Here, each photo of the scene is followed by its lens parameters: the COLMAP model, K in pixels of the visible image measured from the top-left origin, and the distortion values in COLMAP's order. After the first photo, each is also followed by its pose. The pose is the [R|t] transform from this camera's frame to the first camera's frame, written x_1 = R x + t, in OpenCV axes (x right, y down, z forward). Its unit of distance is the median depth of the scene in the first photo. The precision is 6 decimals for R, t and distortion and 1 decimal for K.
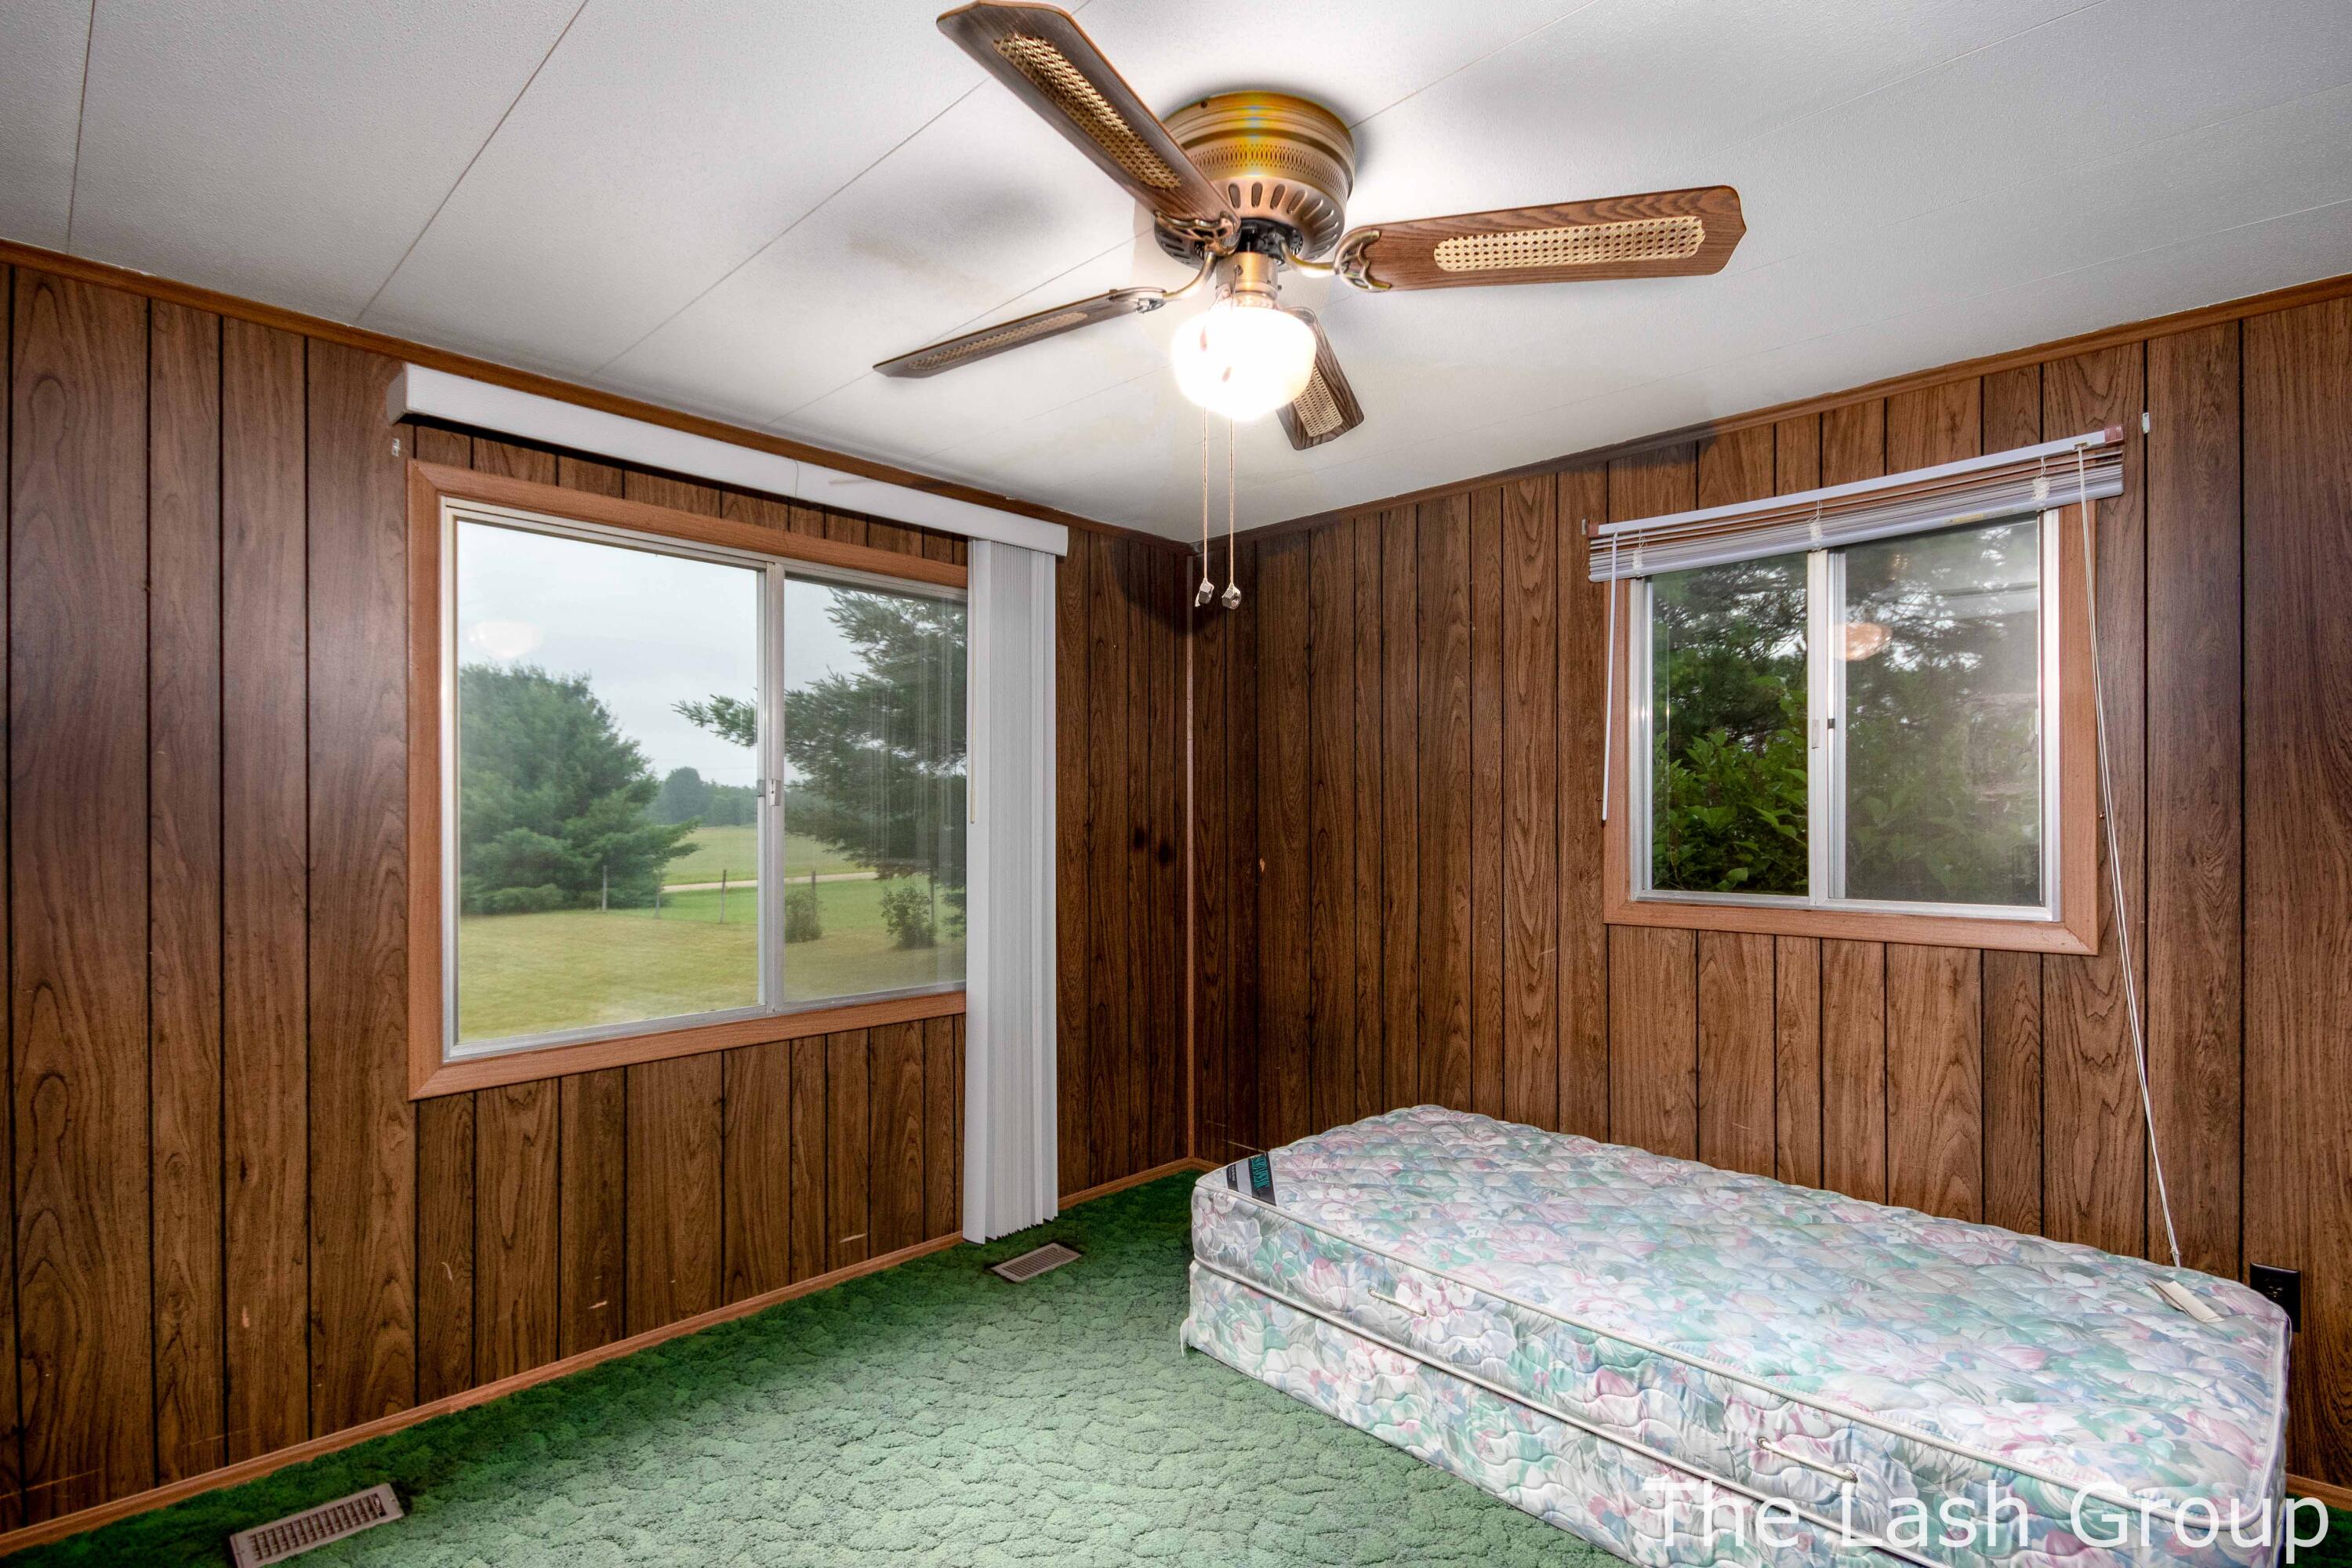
lens RADIAL K [[1113.4, 0, 1183.8], [0, 1113.4, 822.6], [0, 0, 1]] dist [0.016449, -0.013873]
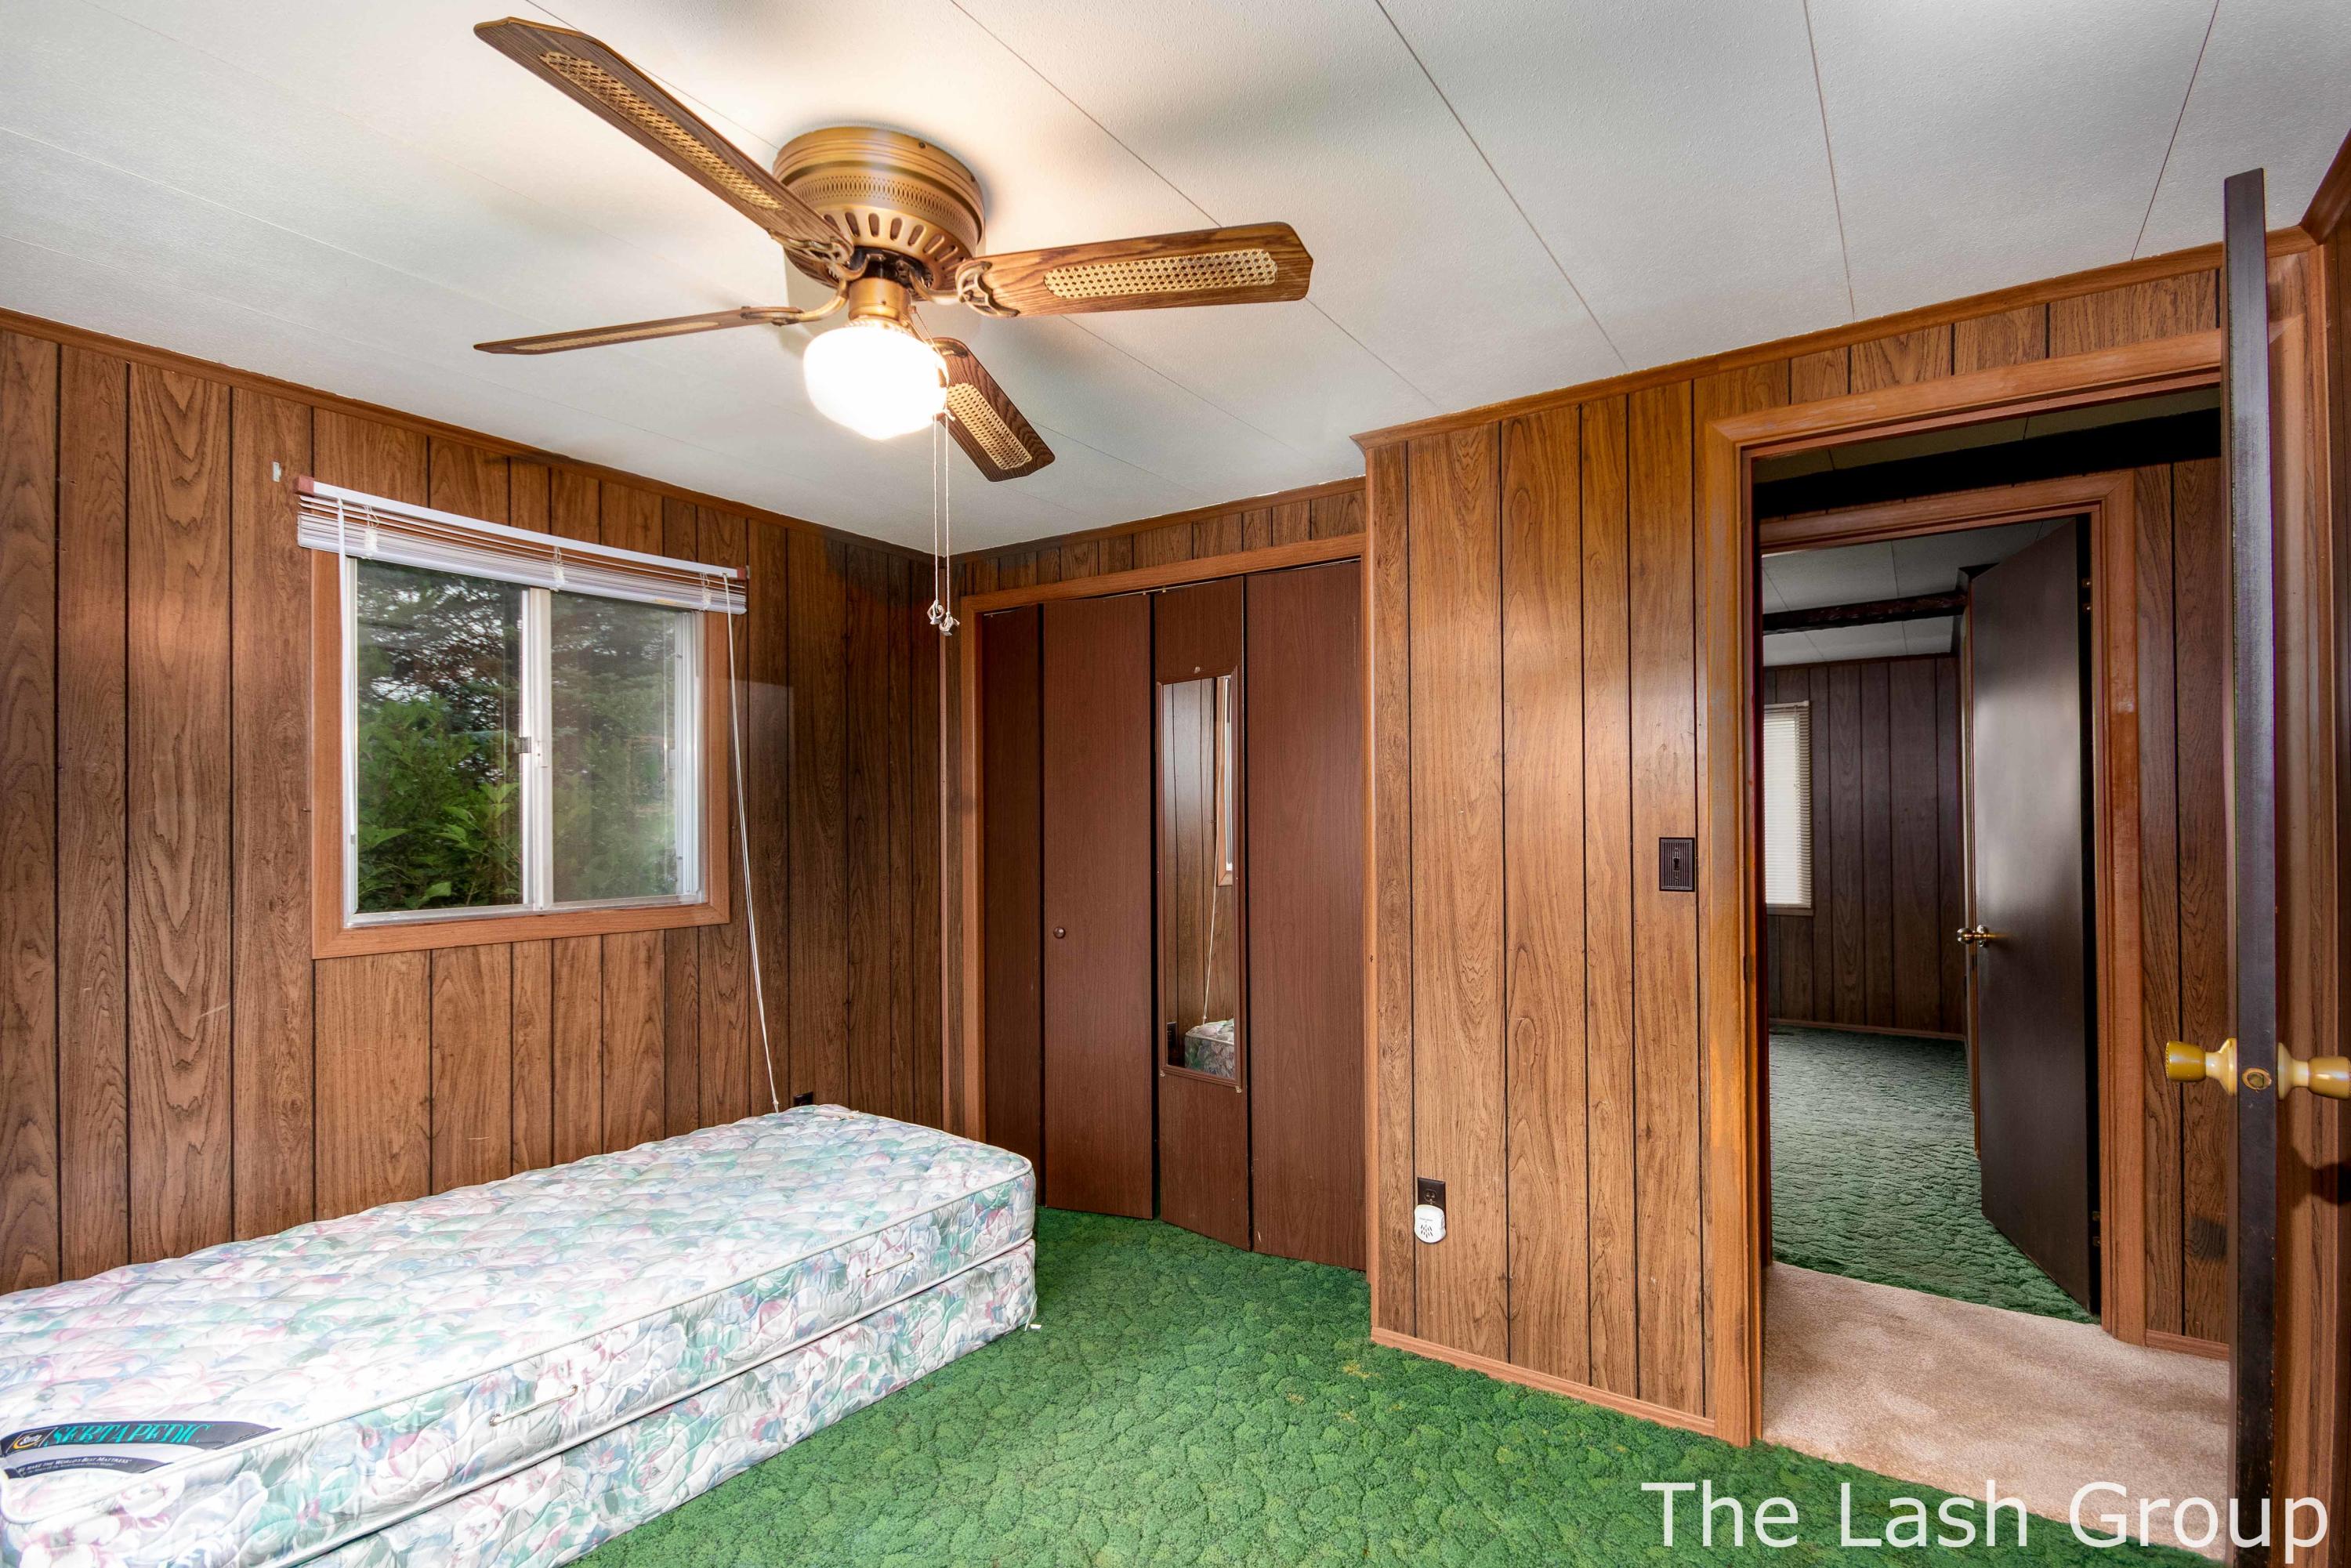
lens RADIAL K [[1112.8, 0, 1183.3], [0, 1112.8, 822.5], [0, 0, 1]] dist [0.016449, -0.013873]
pose [[-0.175394, 0.005014, 0.984486, -0.635200], [0.012853, 0.999913, -0.002802, -0.001276], [-0.984414, 0.012162, -0.175443, 0.578286]]
